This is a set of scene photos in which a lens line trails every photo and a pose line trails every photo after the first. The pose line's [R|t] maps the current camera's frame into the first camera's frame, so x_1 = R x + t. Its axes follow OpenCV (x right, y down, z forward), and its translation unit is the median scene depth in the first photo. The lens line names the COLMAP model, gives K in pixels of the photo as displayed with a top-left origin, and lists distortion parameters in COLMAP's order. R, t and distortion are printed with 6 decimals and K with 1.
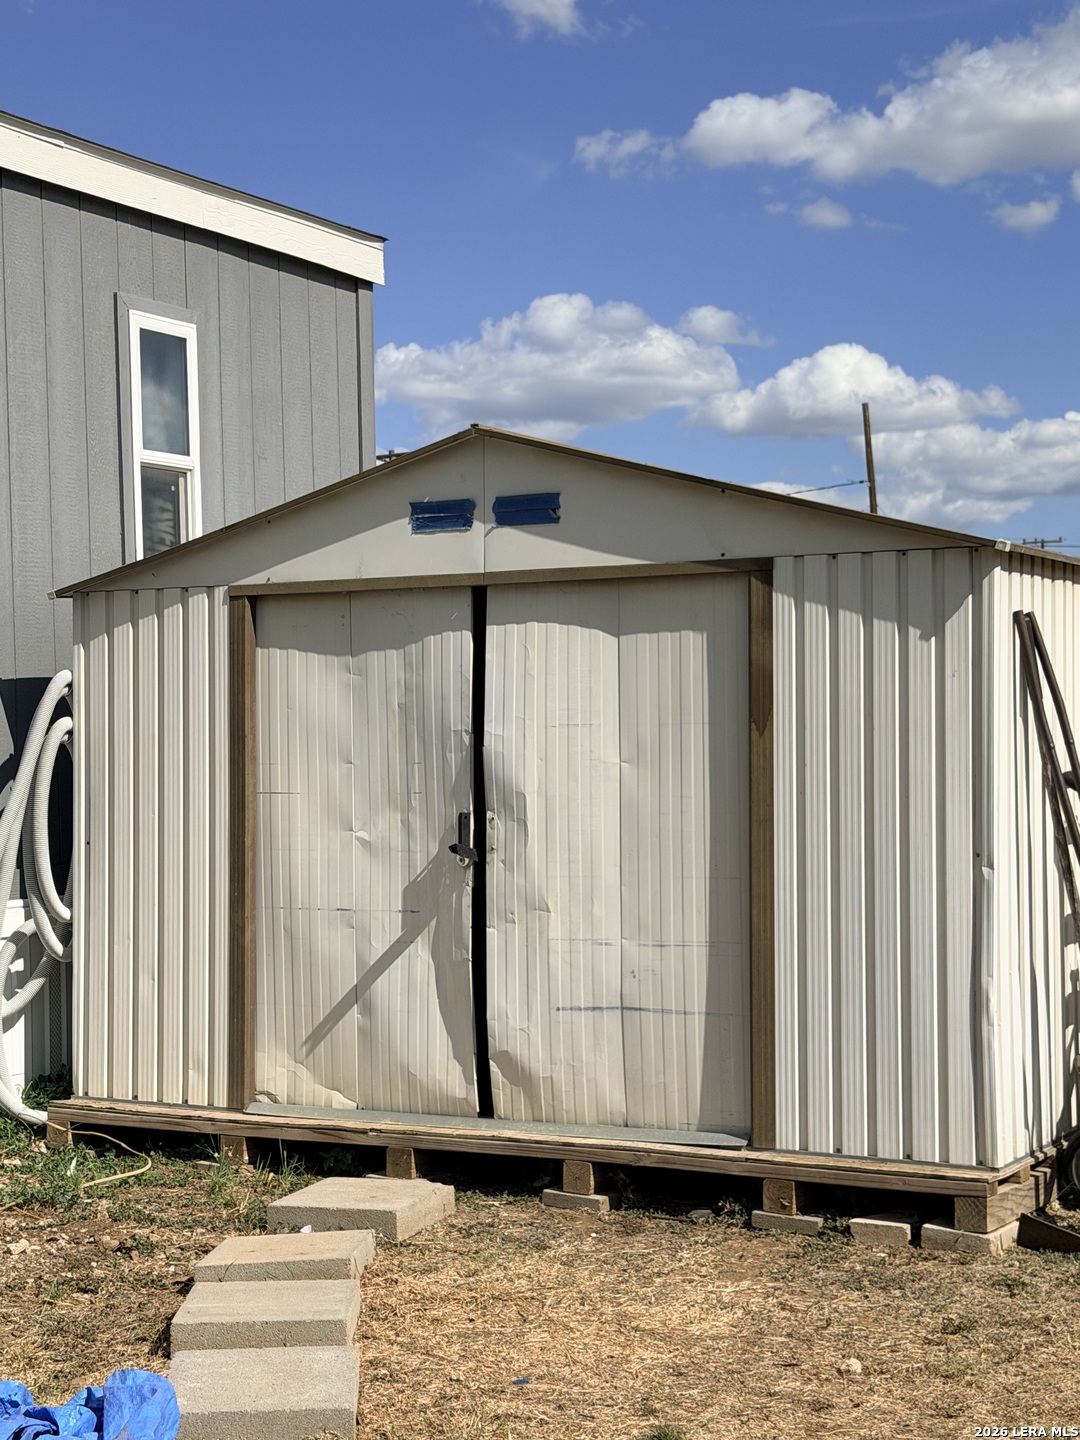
lens RADIAL K [[2371.7, 0, 540.0], [0, 2371.7, 720.0], [0, 0, 1]] dist [0.006901, 0.011394]
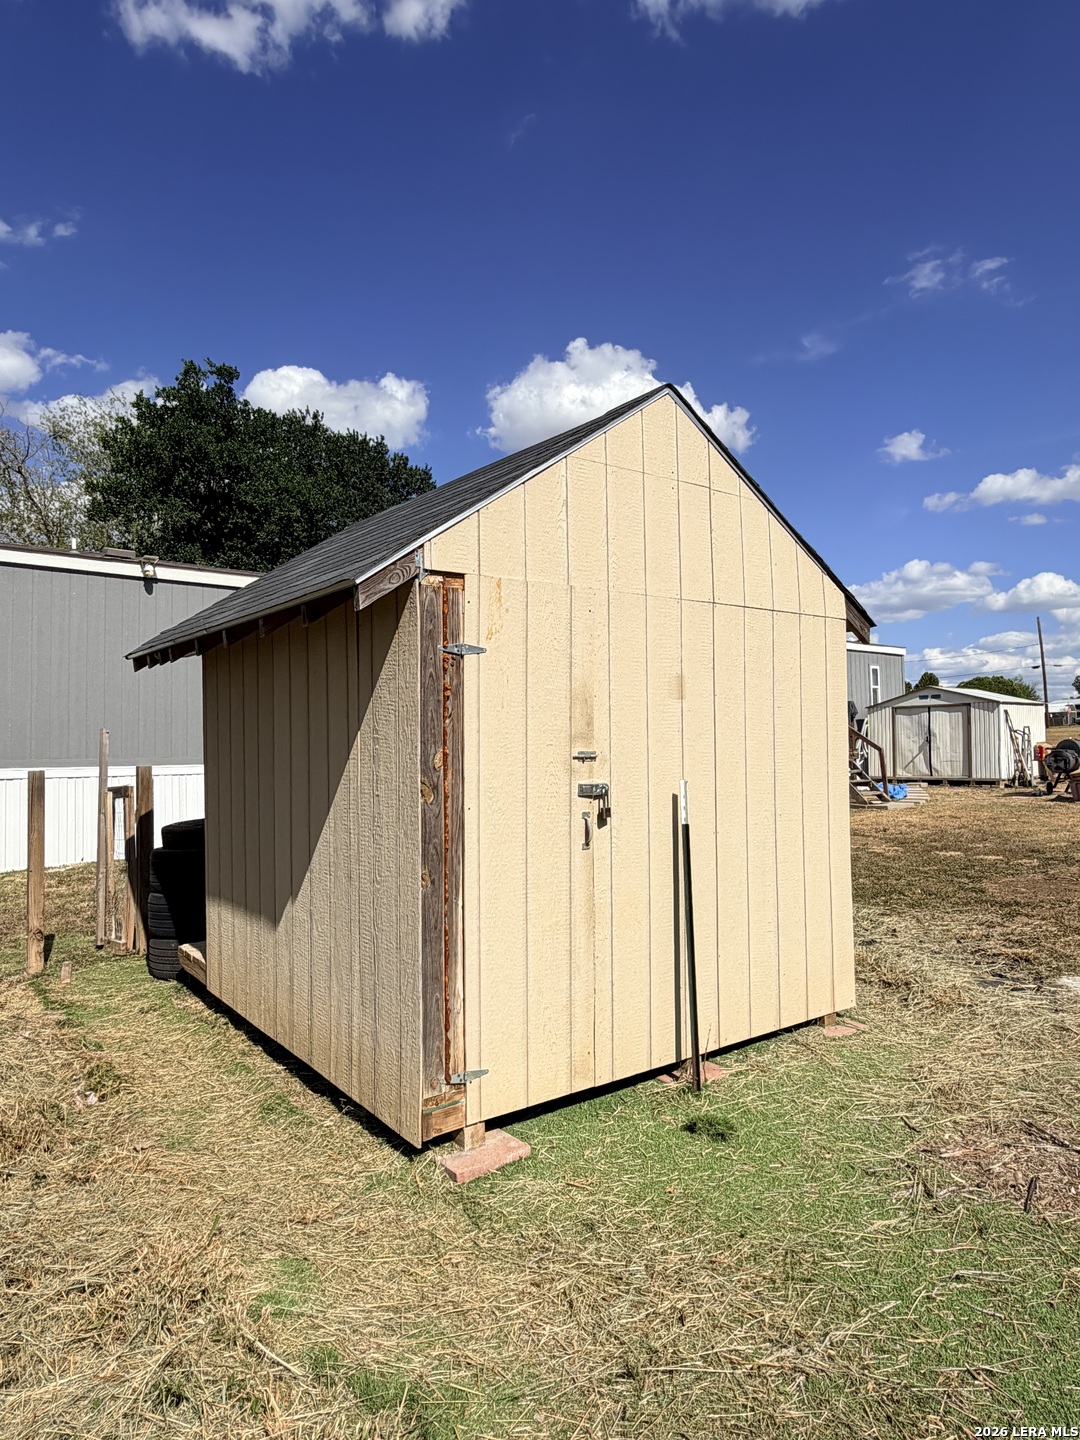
lens RADIAL K [[885.2, 0, 540.0], [0, 885.2, 720.0], [0, 0, 1]] dist [-0.002558, -0.000121]
pose [[0.922547, -0.014942, -0.385596, -0.083071], [0.009165, 0.999817, -0.016816, 0.022922], [0.385776, 0.011979, 0.922515, -2.095741]]
